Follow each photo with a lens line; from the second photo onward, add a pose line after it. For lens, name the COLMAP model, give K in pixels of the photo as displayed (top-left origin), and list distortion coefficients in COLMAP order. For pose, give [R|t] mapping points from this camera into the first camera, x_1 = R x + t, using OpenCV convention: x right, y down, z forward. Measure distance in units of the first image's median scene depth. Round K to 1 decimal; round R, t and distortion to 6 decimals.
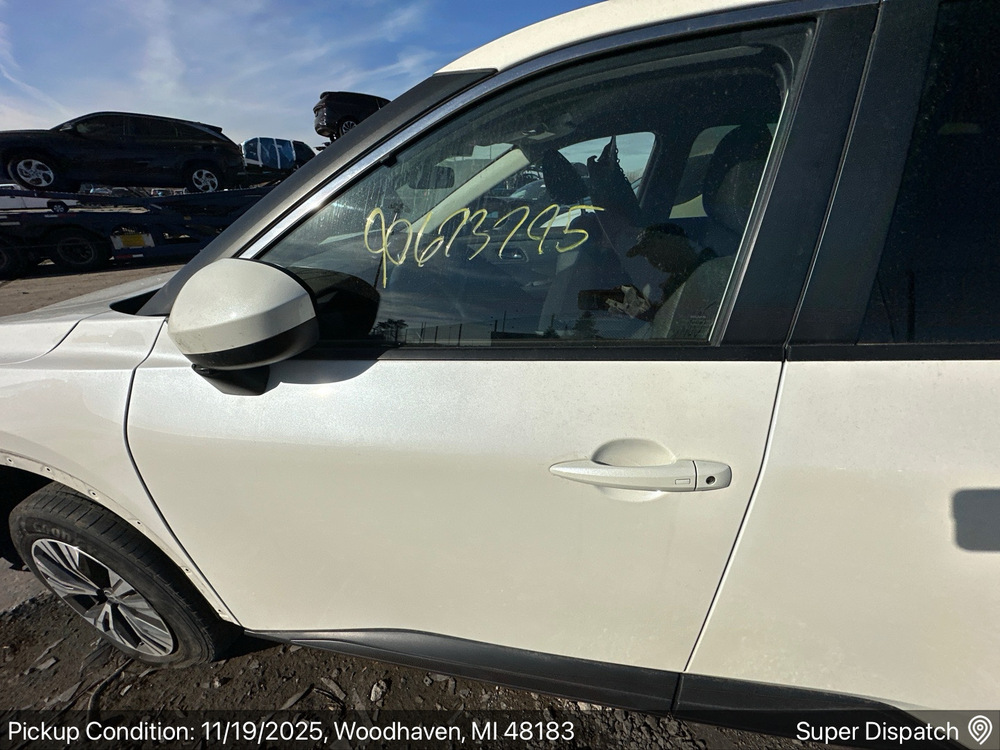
lens RADIAL K [[399.5, 0, 497.7], [0, 399.5, 373.3], [0, 0, 1]] dist [-0.001258, 0.000110]
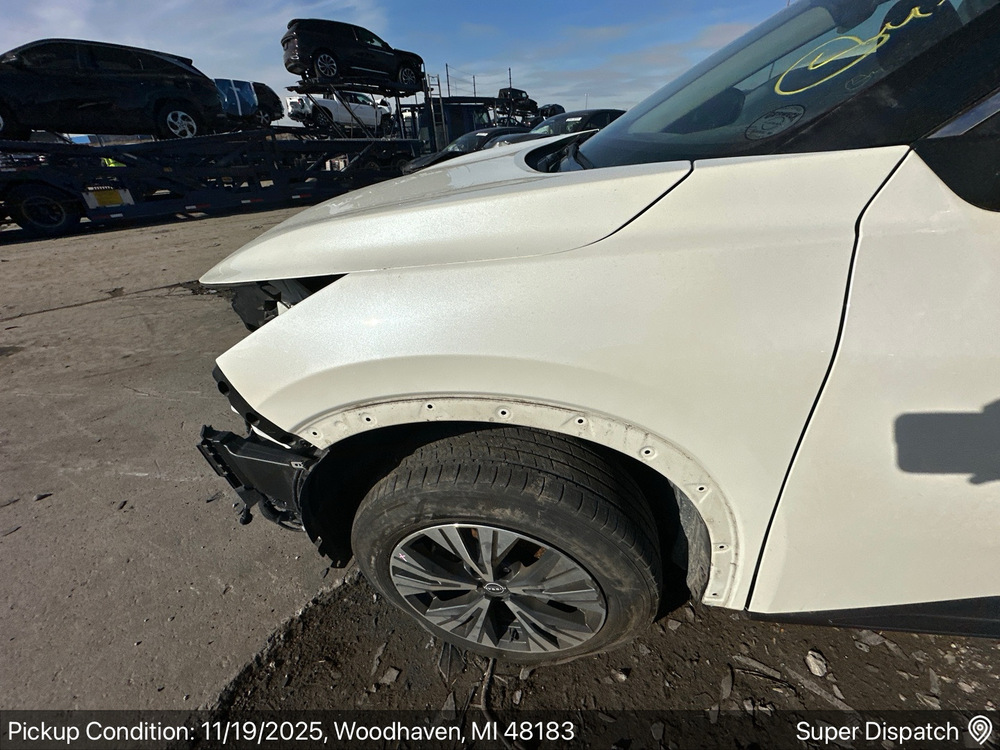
lens RADIAL K [[399.5, 0, 497.7], [0, 399.5, 373.3], [0, 0, 1]] dist [-0.001258, 0.000110]
pose [[0.996207, -0.063084, 0.059928, -0.132673], [0.056867, 0.993329, 0.100319, 0.009190], [-0.065857, -0.096531, 0.993149, 0.036741]]
